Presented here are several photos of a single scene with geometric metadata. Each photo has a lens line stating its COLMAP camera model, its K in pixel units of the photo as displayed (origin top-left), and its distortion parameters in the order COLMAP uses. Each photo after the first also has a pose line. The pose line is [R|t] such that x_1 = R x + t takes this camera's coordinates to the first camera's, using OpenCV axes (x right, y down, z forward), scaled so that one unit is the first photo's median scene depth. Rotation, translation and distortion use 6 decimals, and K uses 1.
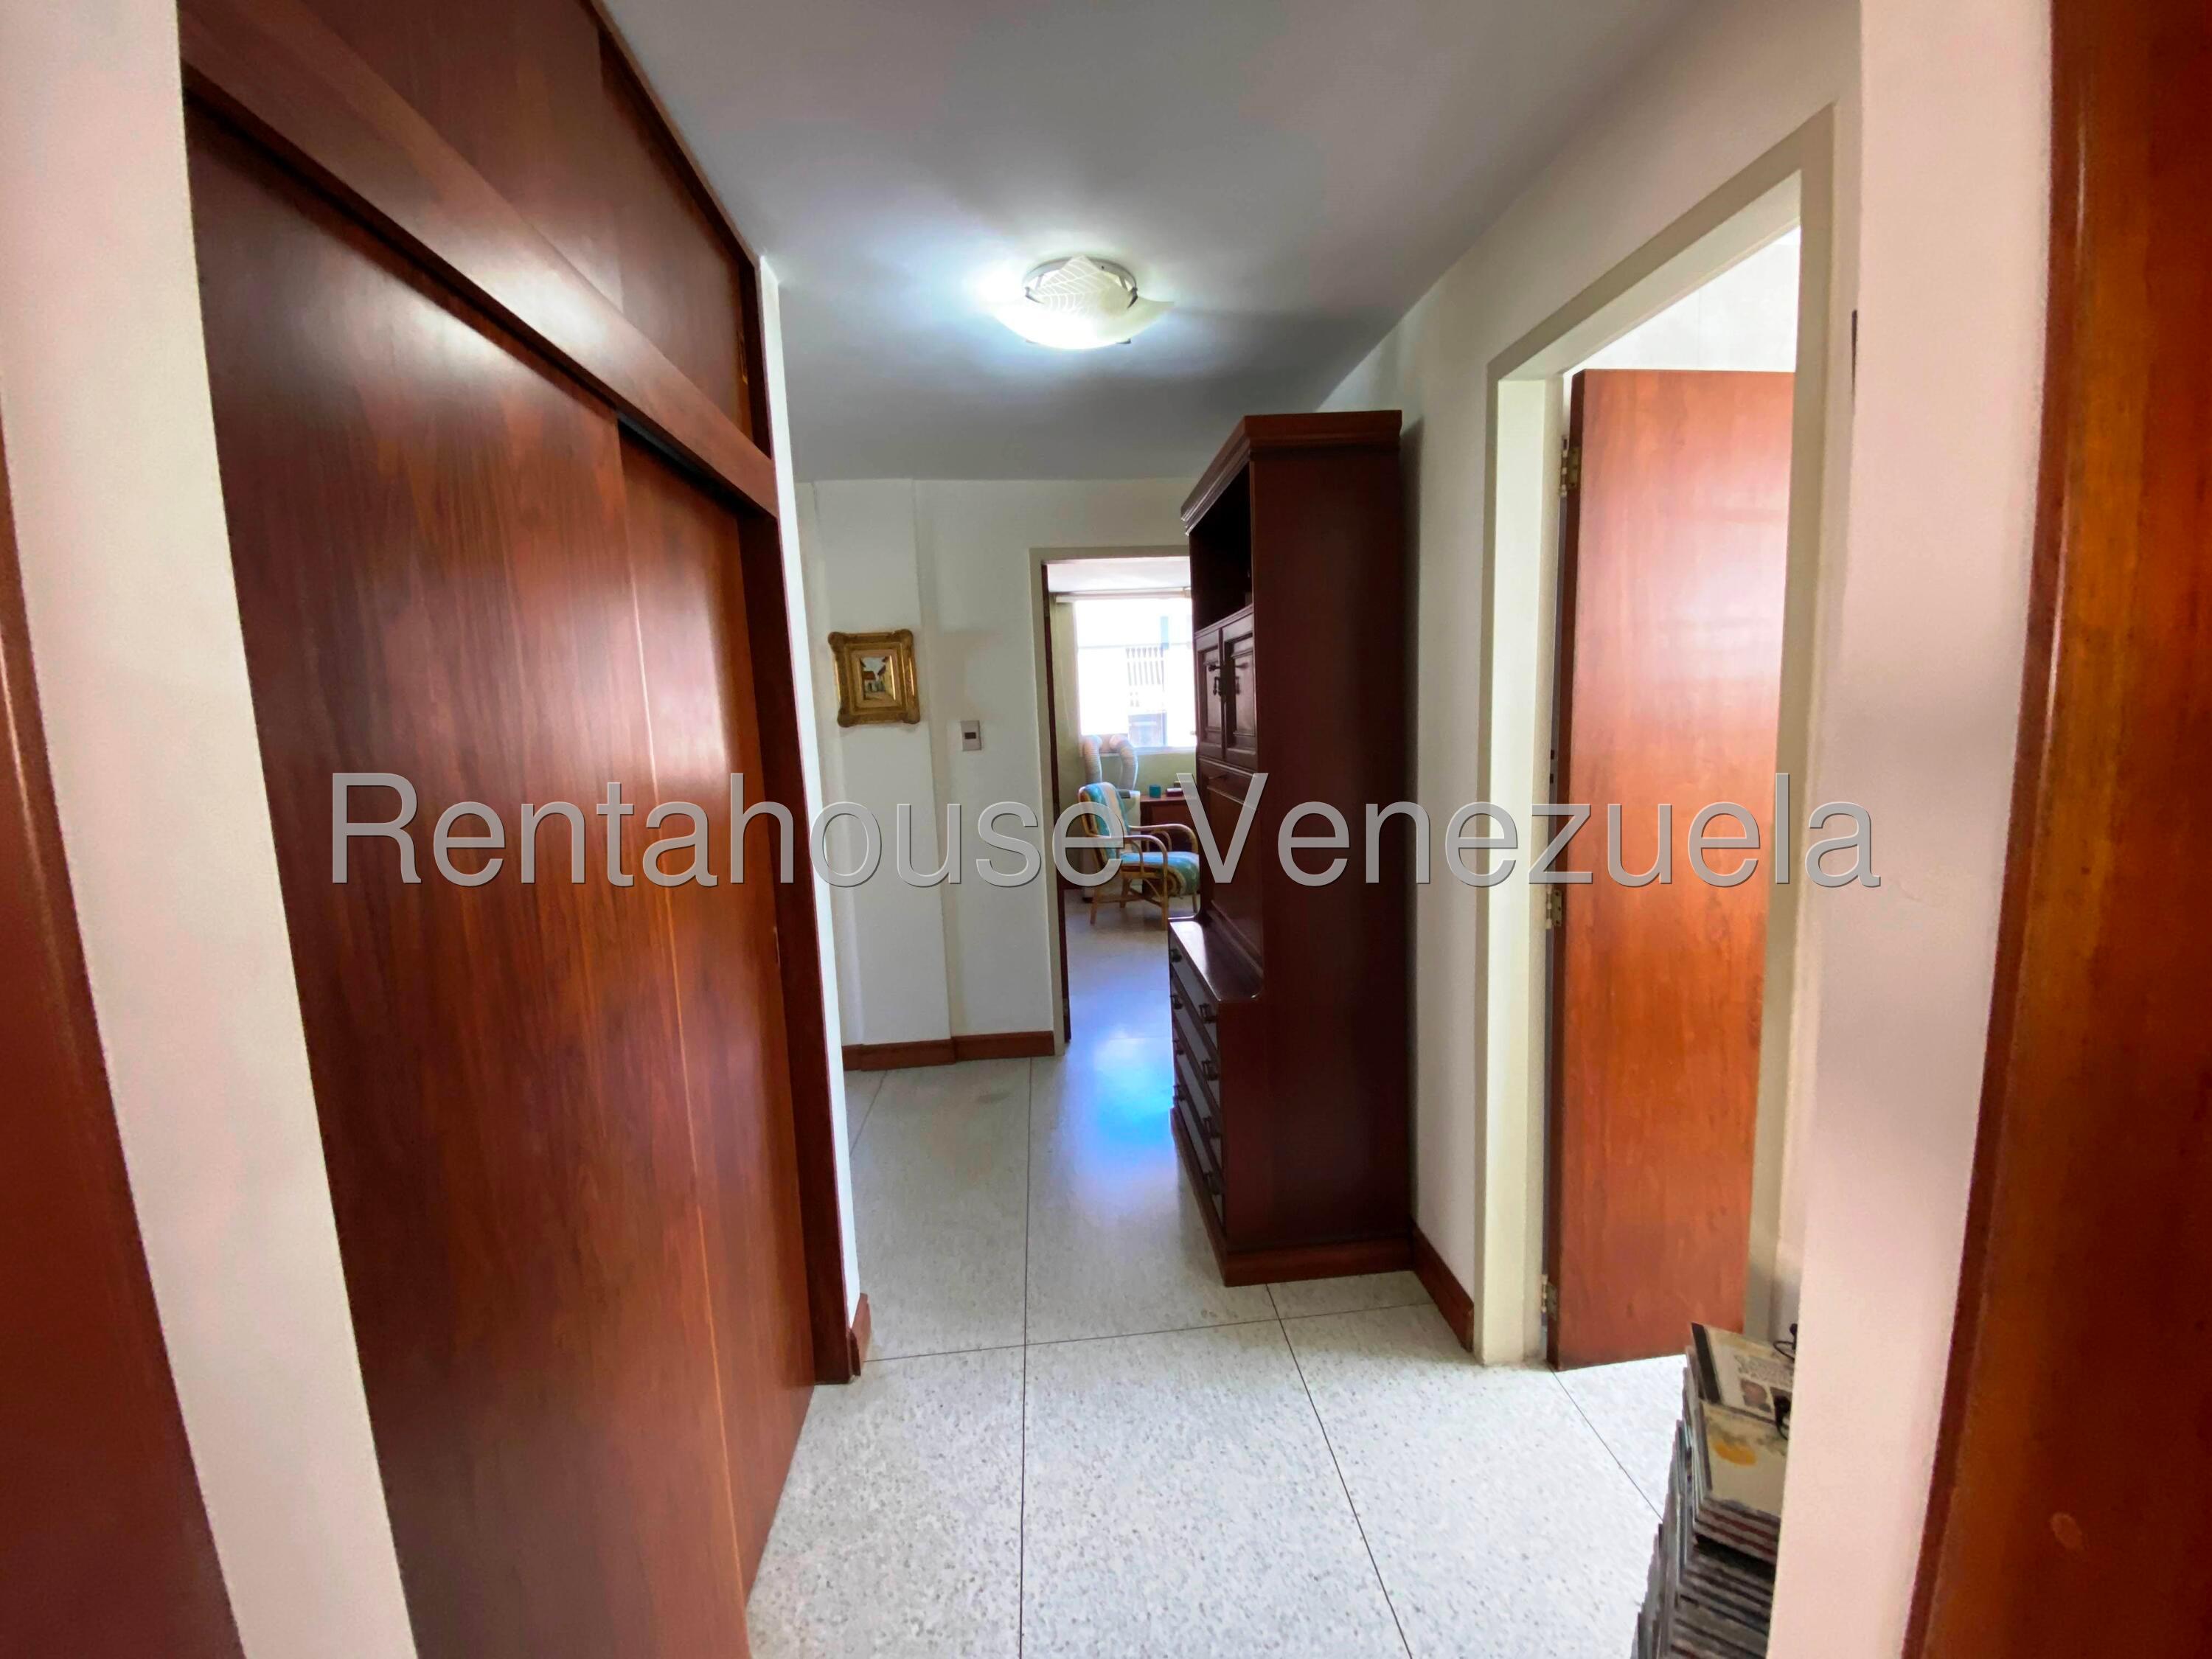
lens RADIAL K [[898.3, 0, 1119.5], [0, 898.3, 824.8], [0, 0, 1]] dist [-0.000196, -0.016196]
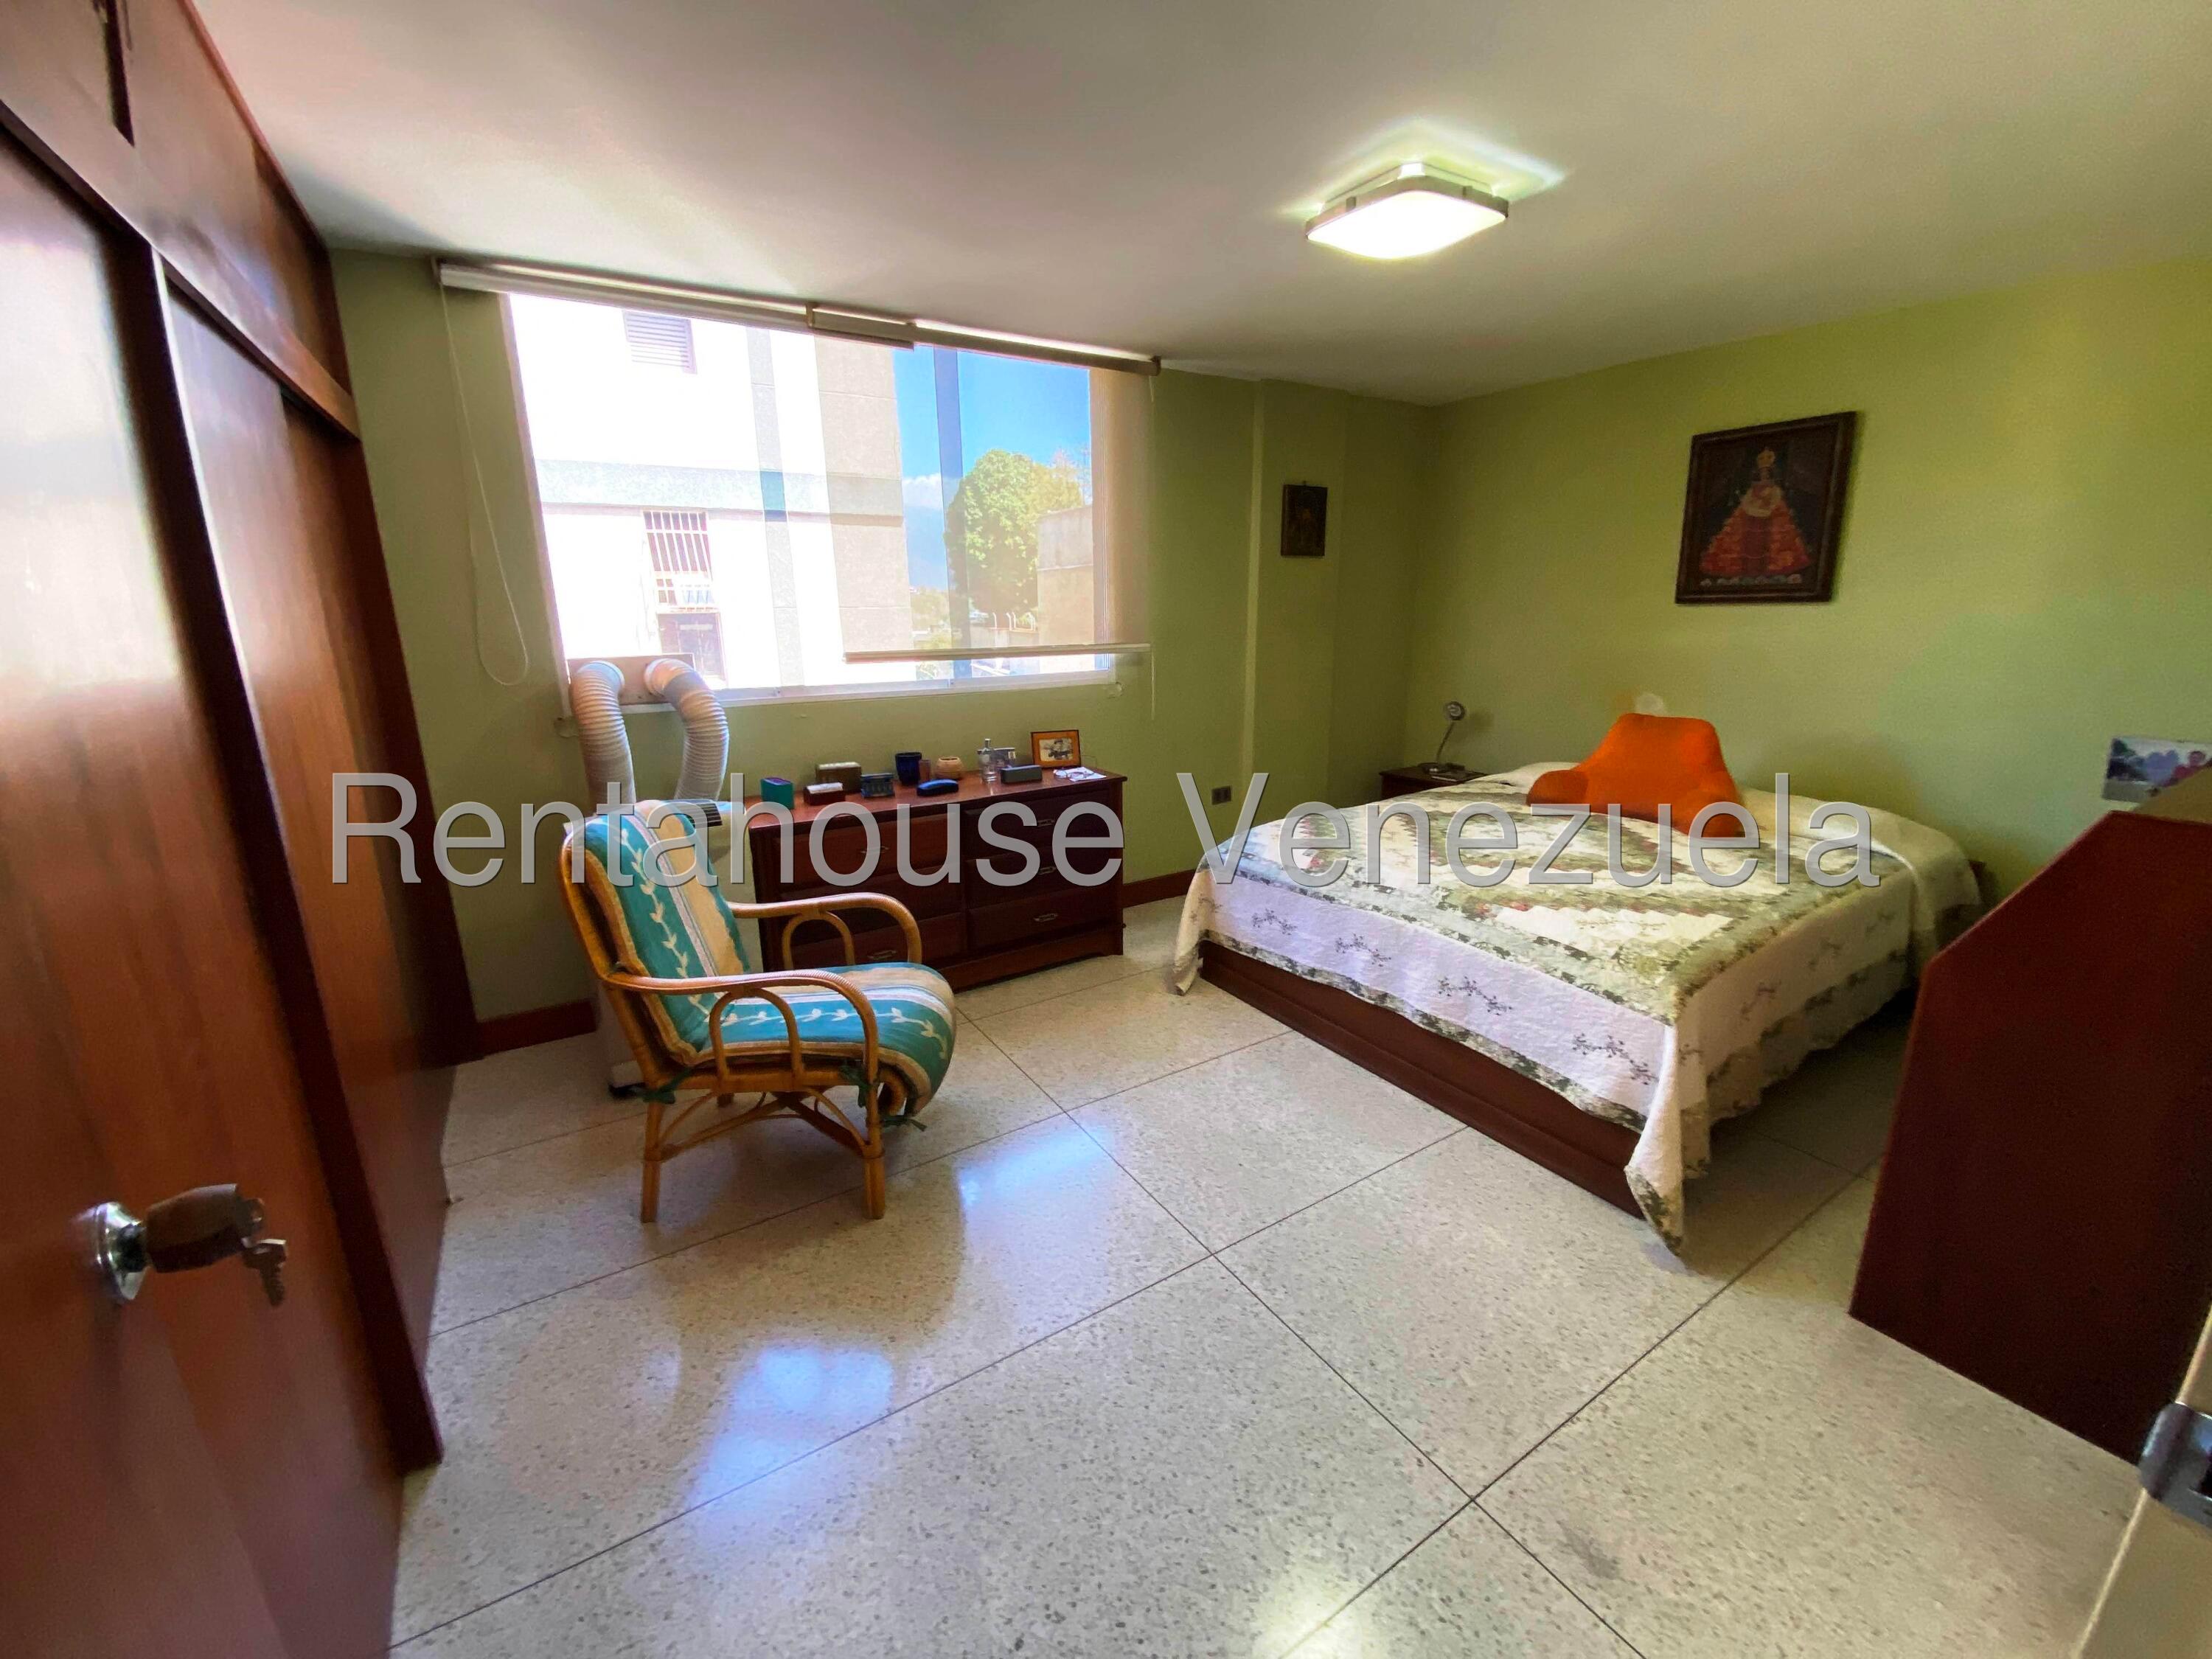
lens RADIAL K [[898.3, 0, 1119.5], [0, 898.3, 824.8], [0, 0, 1]] dist [-0.000196, -0.016196]
pose [[0.884859, -0.083488, 0.458316, -0.012836], [0.035916, 0.993108, 0.111565, -0.064362], [-0.464472, -0.082259, 0.881759, 0.550326]]
